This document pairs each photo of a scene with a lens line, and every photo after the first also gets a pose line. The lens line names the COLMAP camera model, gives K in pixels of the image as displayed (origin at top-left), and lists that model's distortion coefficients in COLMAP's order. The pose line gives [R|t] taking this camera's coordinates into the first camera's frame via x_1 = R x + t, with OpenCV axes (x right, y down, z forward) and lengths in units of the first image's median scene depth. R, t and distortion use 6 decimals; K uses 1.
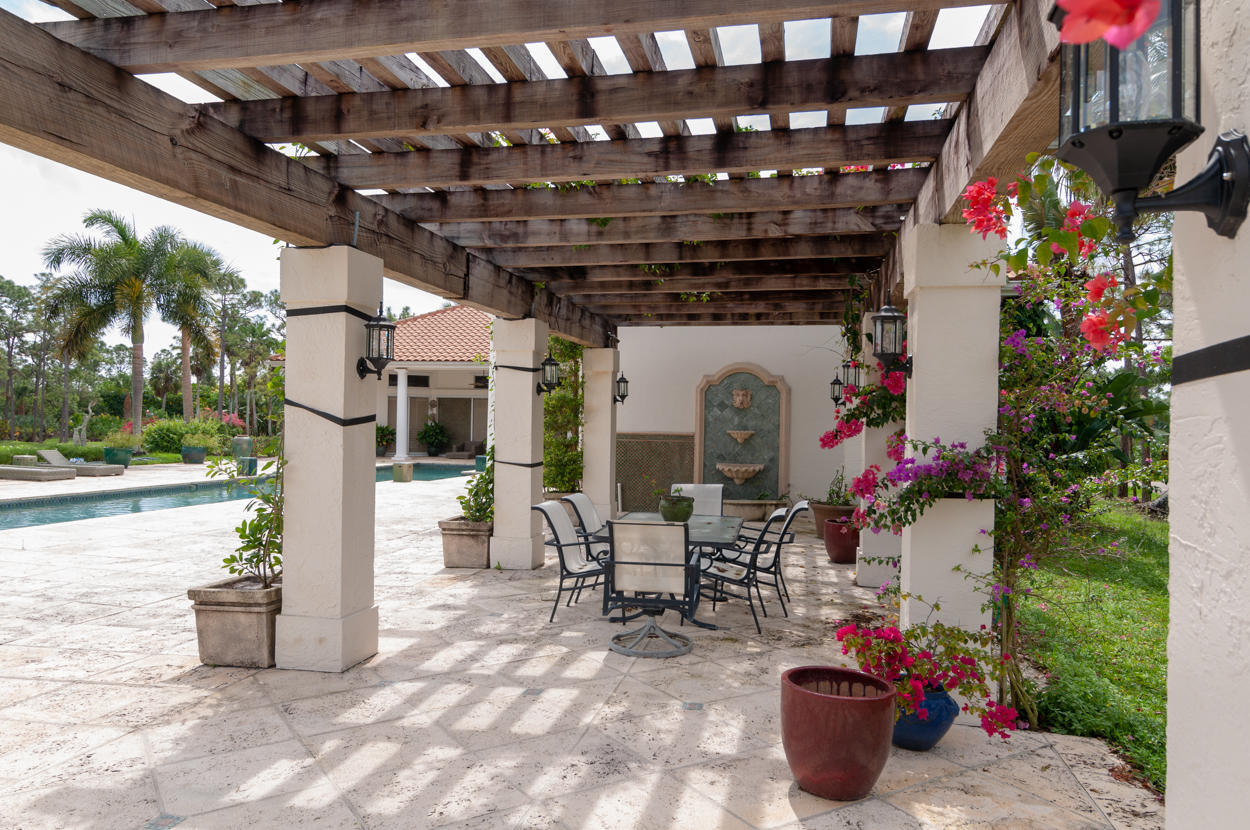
lens RADIAL K [[875.2, 0, 622.8], [0, 875.2, 416.7], [0, 0, 1]] dist [-0.006015, 0.006443]
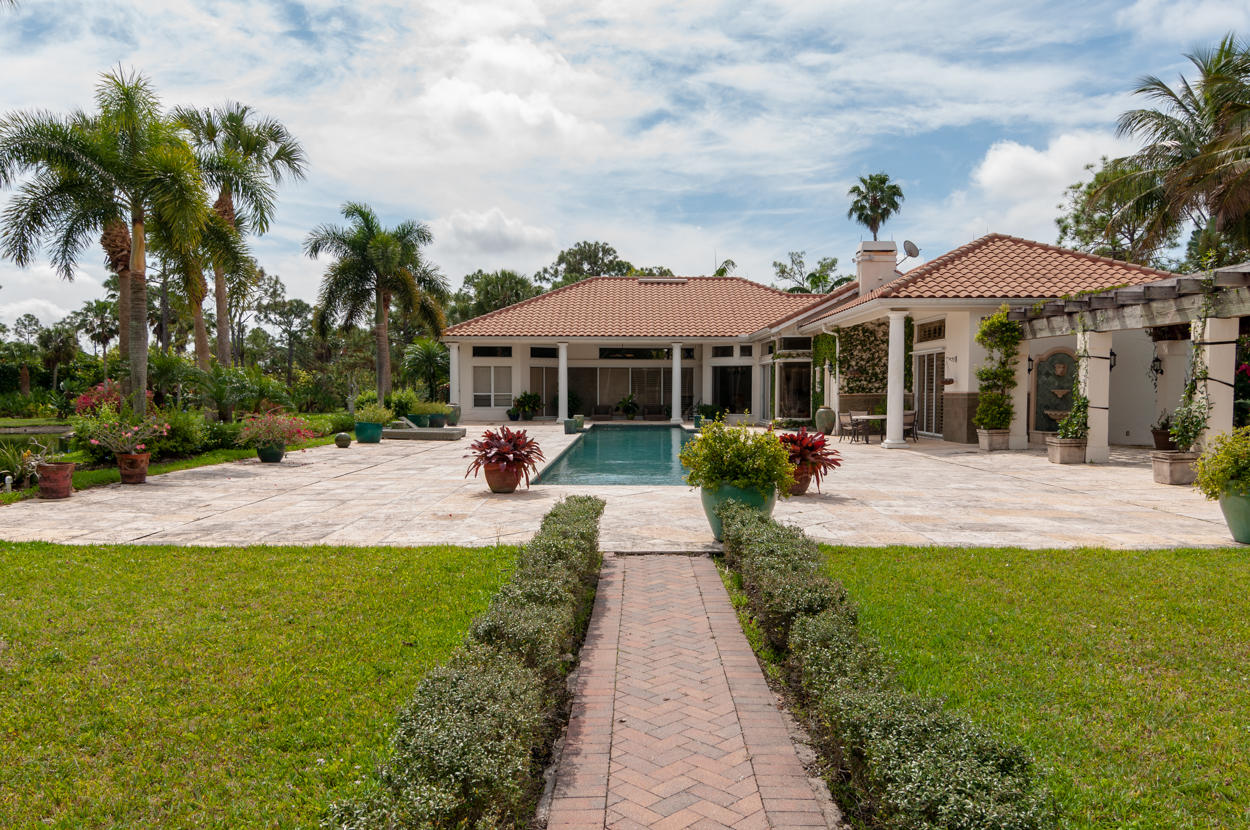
lens RADIAL K [[875.2, 0, 631.4], [0, 875.2, 417.7], [0, 0, 1]] dist [-0.006015, 0.006443]
pose [[0.980201, -0.012361, 0.197620, -0.925460], [0.004647, 0.999211, 0.039448, 0.000283], [-0.197951, -0.037749, 0.979485, -0.391082]]
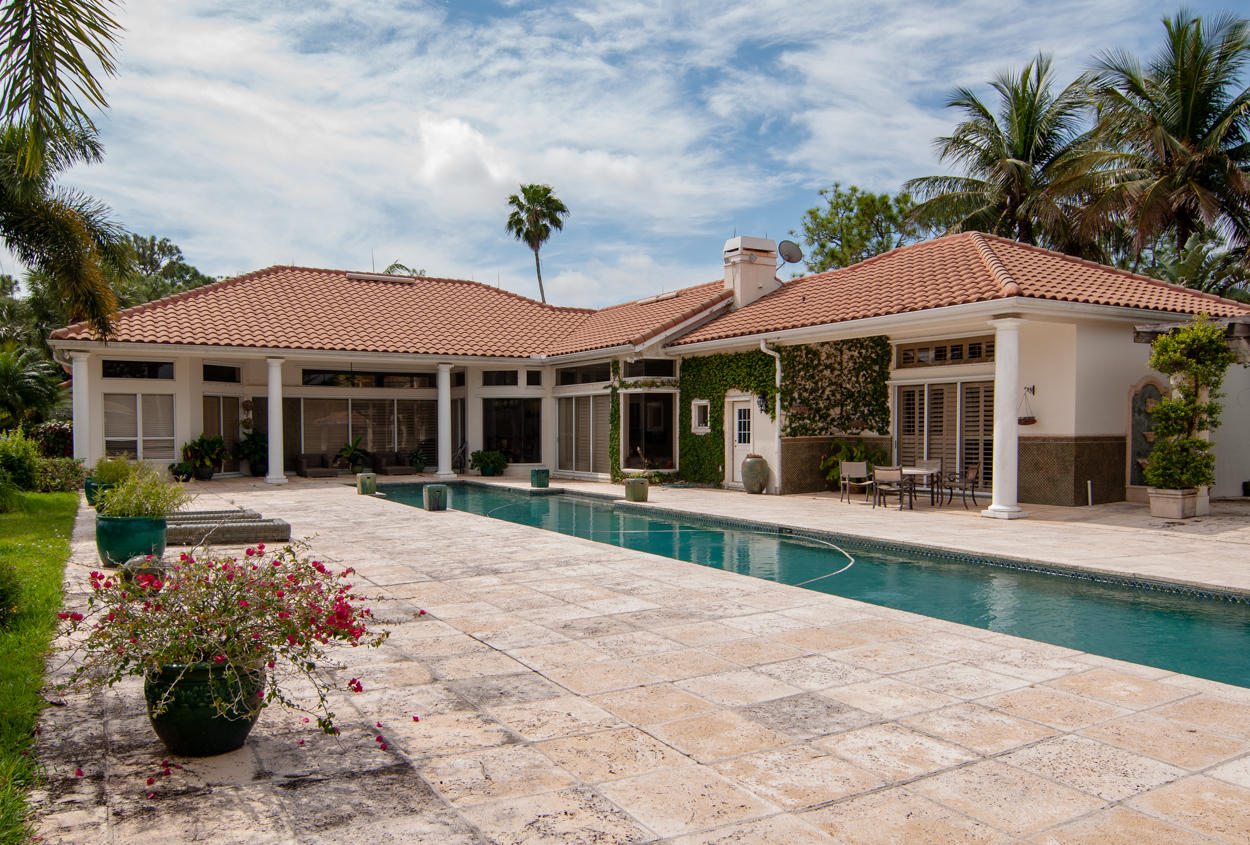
lens RADIAL K [[904.2, 0, 599.6], [0, 904.2, 460.7], [0, 0, 1]] dist [-0.000241, -0.004044]
pose [[0.771894, -0.030954, 0.634998, -1.246916], [0.002338, 0.998945, 0.045853, -0.003489], [-0.635747, -0.033909, 0.771152, 0.507514]]
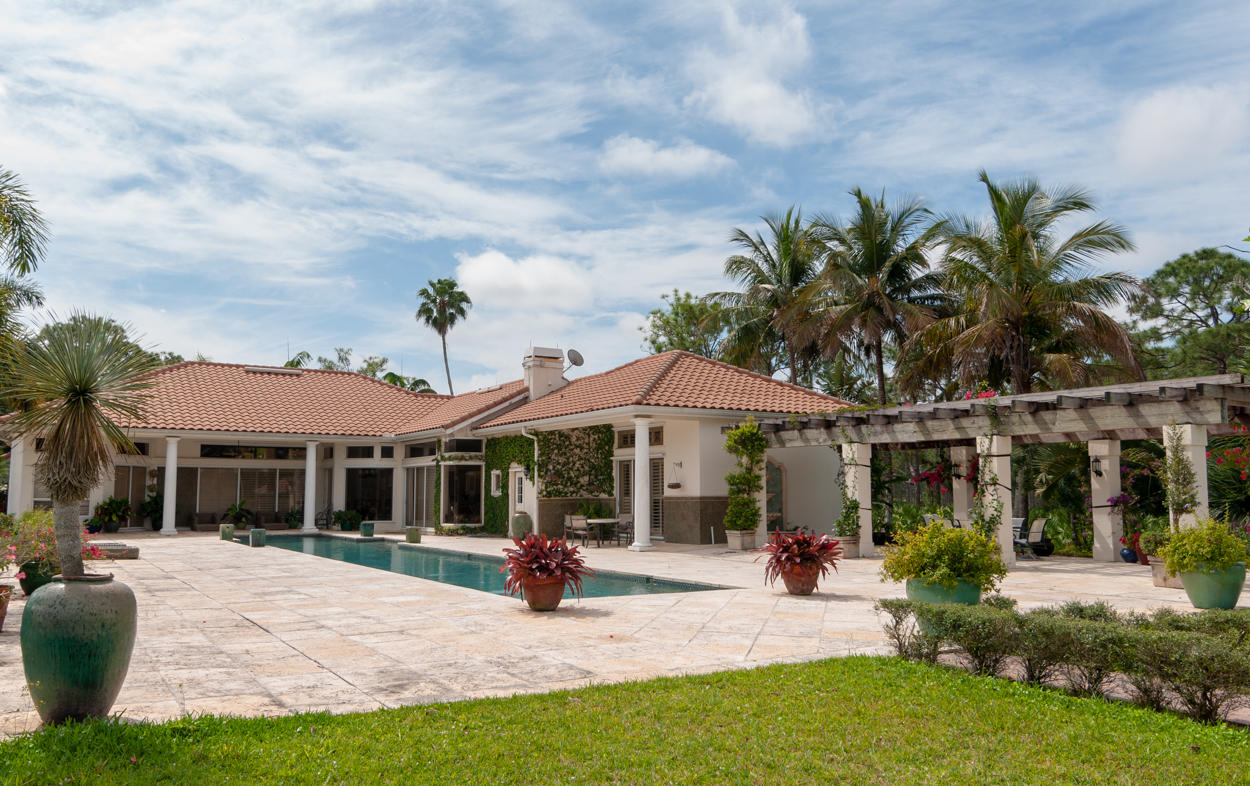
lens RADIAL K [[920.7, 0, 590.1], [0, 920.7, 407.4], [0, 0, 1]] dist [-0.006992, 0.007596]
pose [[0.750628, 0.056645, 0.658293, -1.351344], [0.000398, 0.996279, -0.086182, 0.002143], [-0.660725, 0.064952, 0.747812, -0.166318]]
